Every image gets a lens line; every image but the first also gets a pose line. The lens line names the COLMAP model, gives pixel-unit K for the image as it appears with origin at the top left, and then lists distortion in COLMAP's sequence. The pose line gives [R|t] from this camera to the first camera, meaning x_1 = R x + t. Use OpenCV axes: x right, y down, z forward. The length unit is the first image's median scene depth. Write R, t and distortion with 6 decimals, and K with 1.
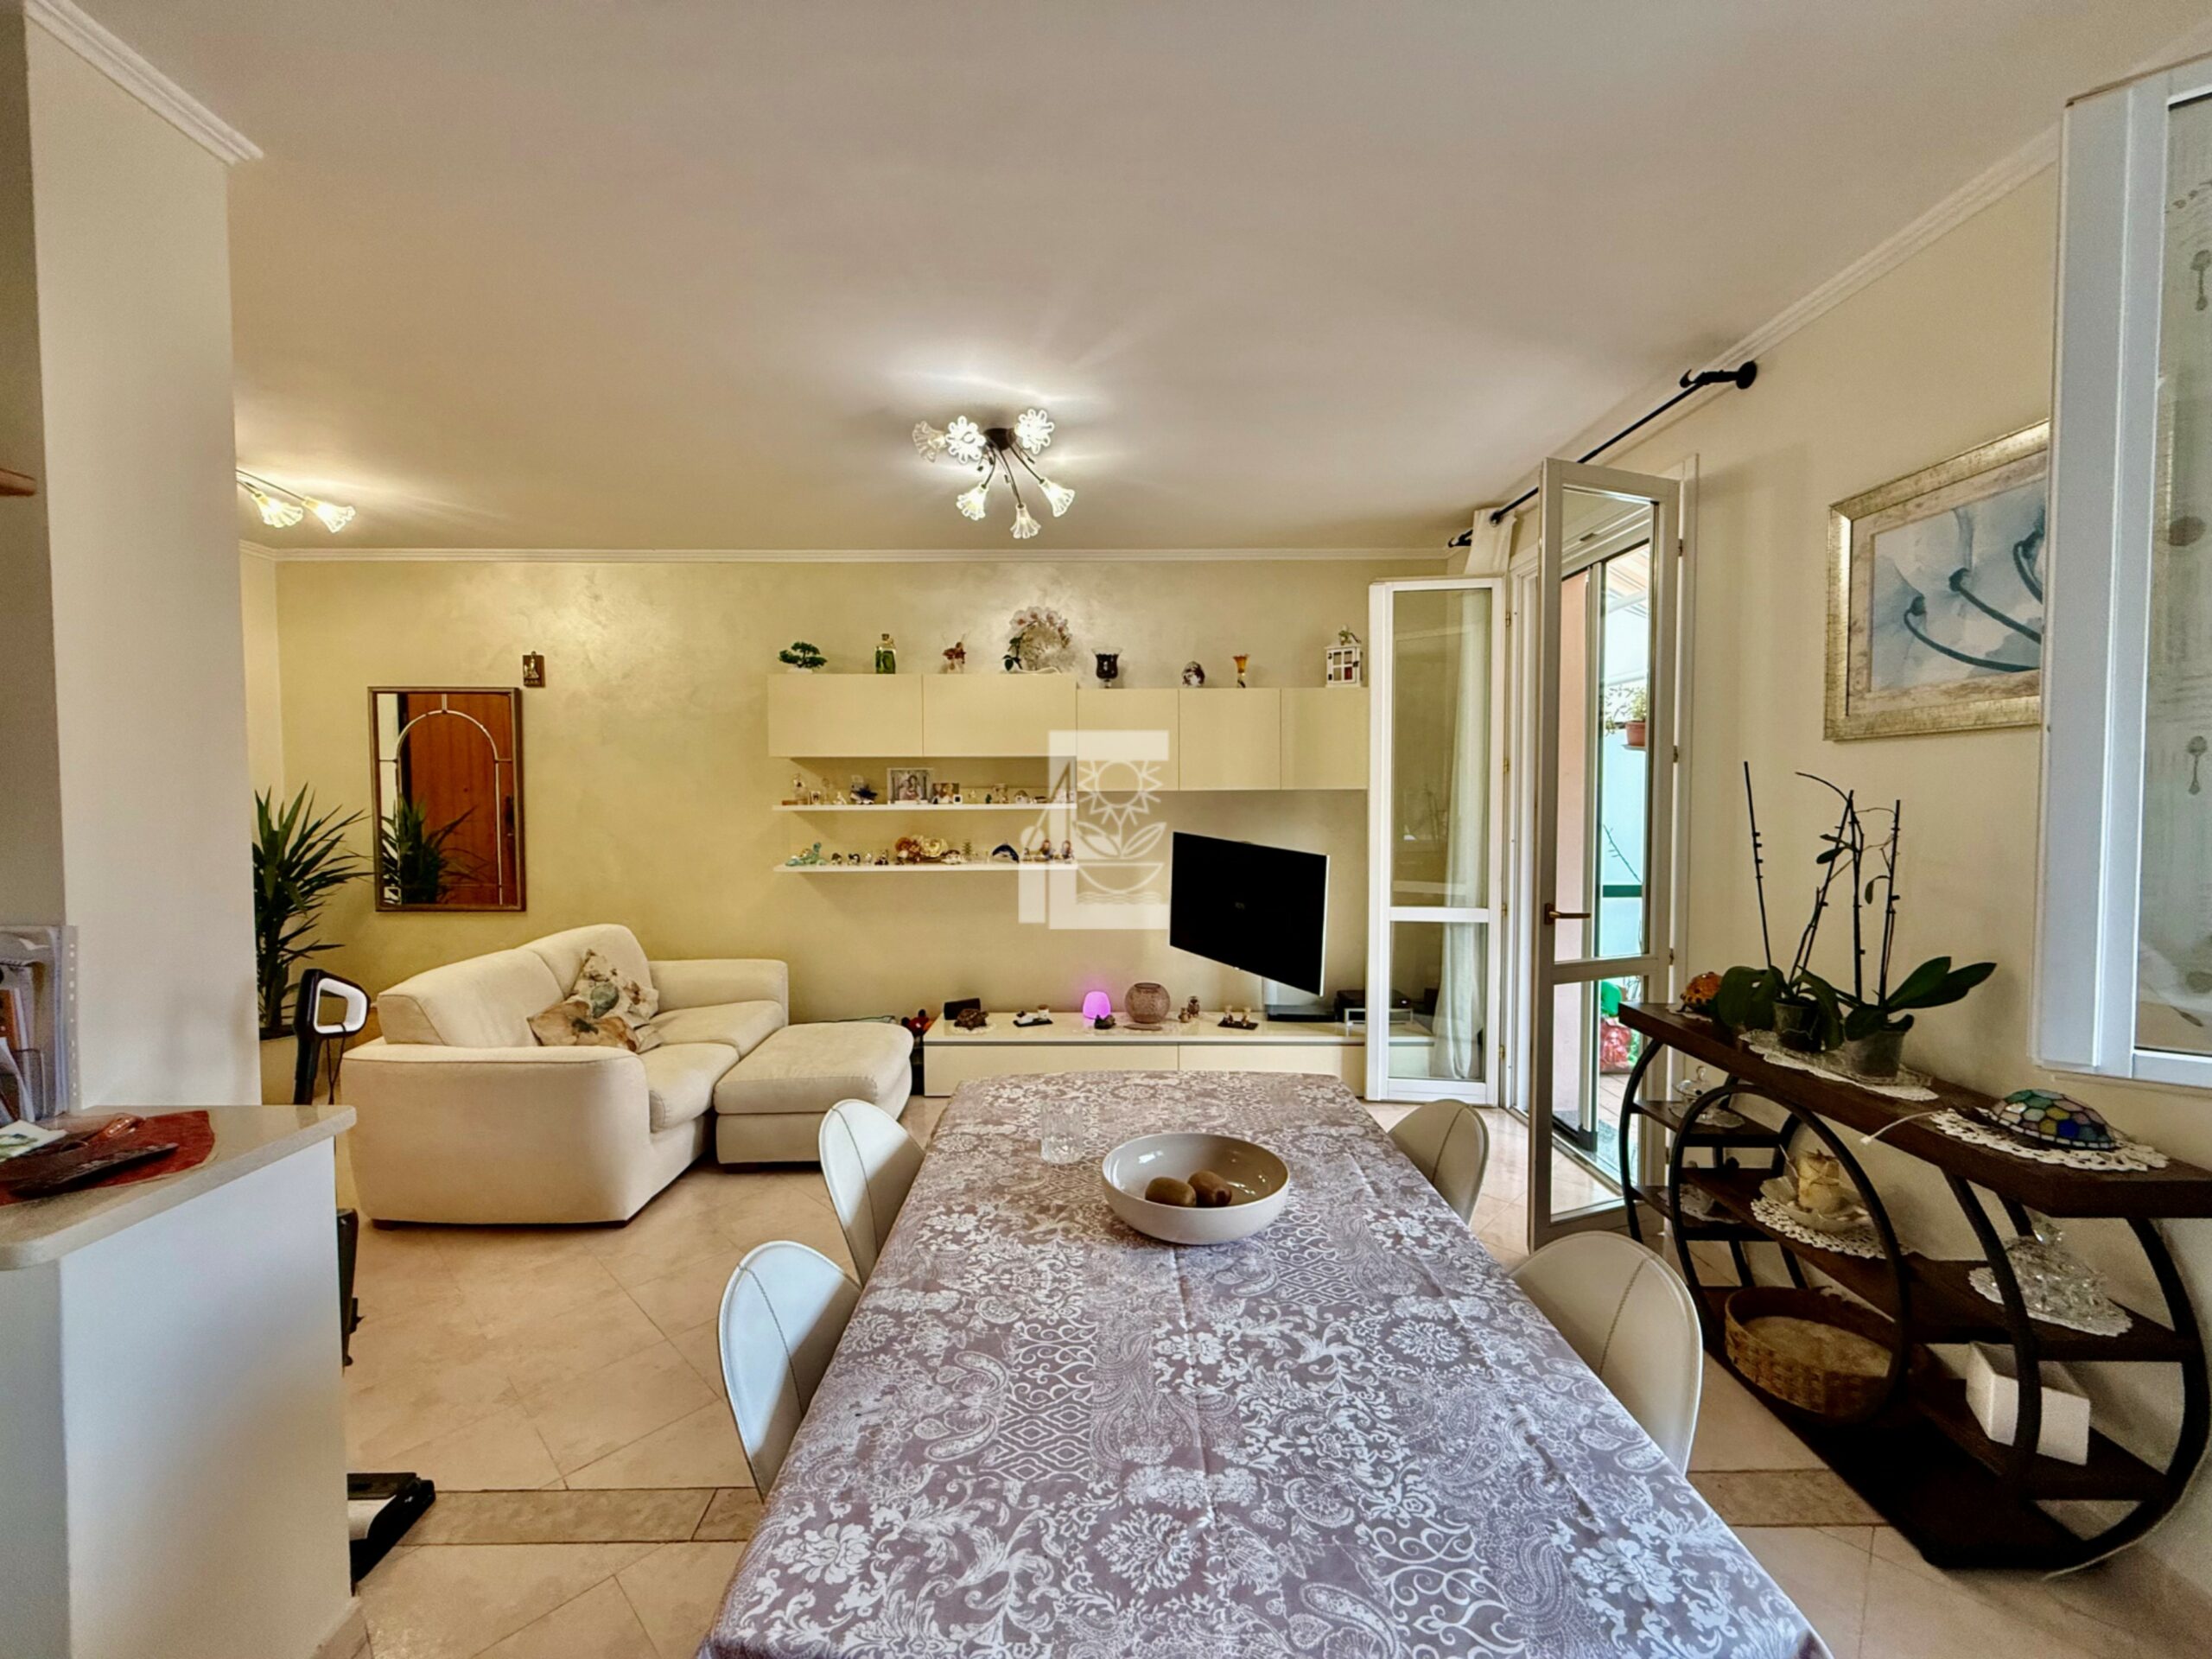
lens RADIAL K [[880.9, 0, 1098.9], [0, 880.9, 829.2], [0, 0, 1]] dist [0.000063, -0.000481]
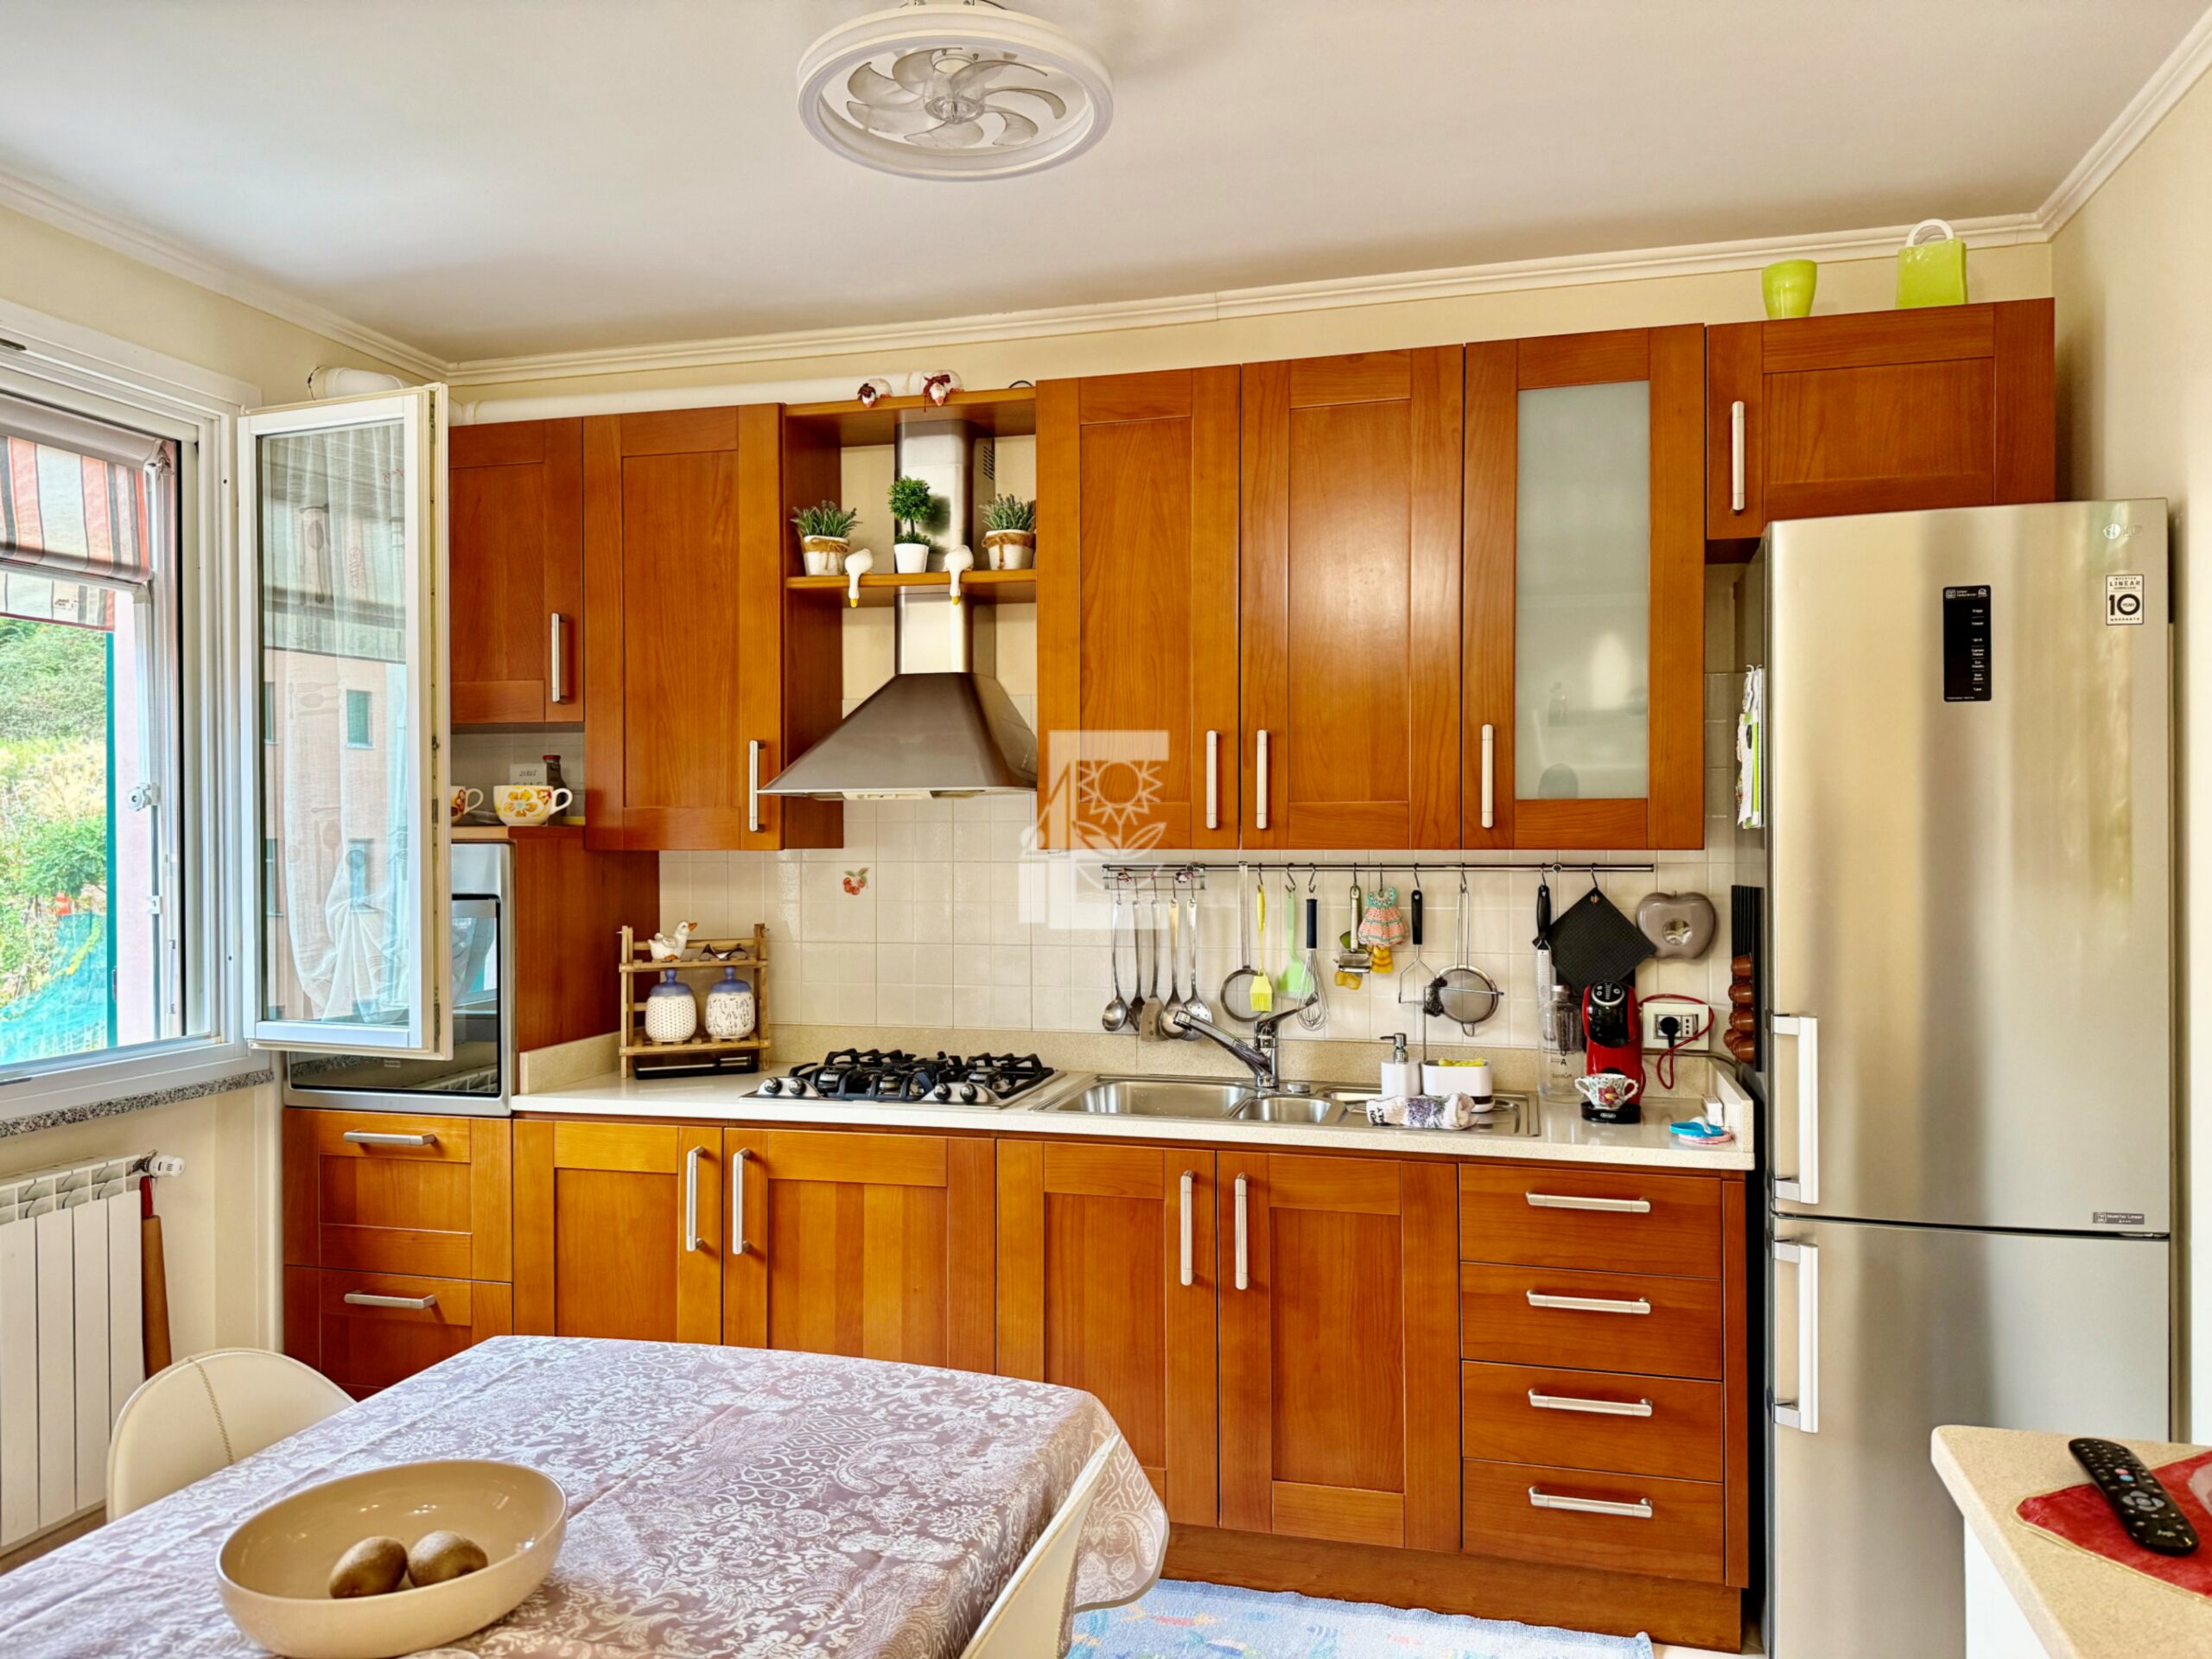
lens RADIAL K [[1552.5, 0, 1102.8], [0, 1552.5, 842.5], [0, 0, 1]] dist [0.088497, -0.129864]
pose [[-0.961914, 0.005584, 0.273296, -0.248801], [0.018434, 0.998840, 0.044475, -0.042181], [-0.272731, 0.047819, -0.960901, 0.734188]]
